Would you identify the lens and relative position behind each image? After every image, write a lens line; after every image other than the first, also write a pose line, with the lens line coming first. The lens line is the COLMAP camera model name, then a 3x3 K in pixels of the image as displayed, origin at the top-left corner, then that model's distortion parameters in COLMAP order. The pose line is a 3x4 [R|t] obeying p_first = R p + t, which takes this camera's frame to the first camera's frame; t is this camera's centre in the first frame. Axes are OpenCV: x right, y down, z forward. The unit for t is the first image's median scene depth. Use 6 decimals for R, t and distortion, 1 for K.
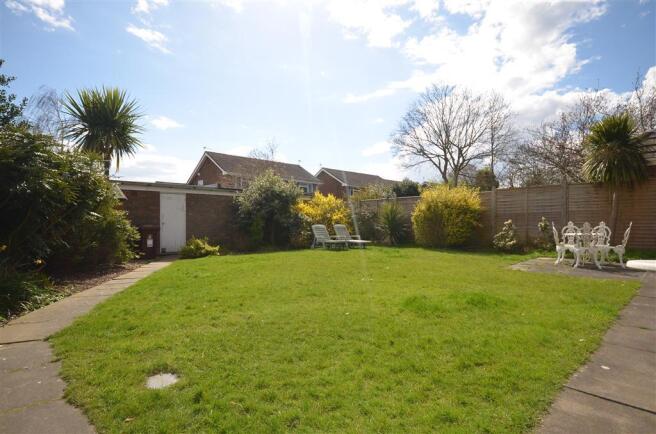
lens RADIAL K [[382.5, 0, 328.0], [0, 382.5, 217.0], [0, 0, 1]] dist [0.004686, 0.000447]
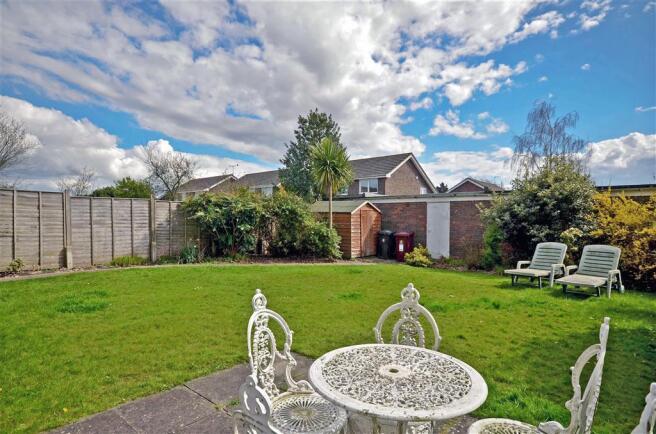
lens RADIAL K [[350.5, 0, 329.5], [0, 350.5, 226.2], [0, 0, 1]] dist [0.005642, -0.000694]
pose [[0.016279, 0.020312, -0.999661, 0.536285], [0.015438, 0.999669, 0.020563, -0.021802], [0.999748, -0.015767, 0.015960, 0.709355]]
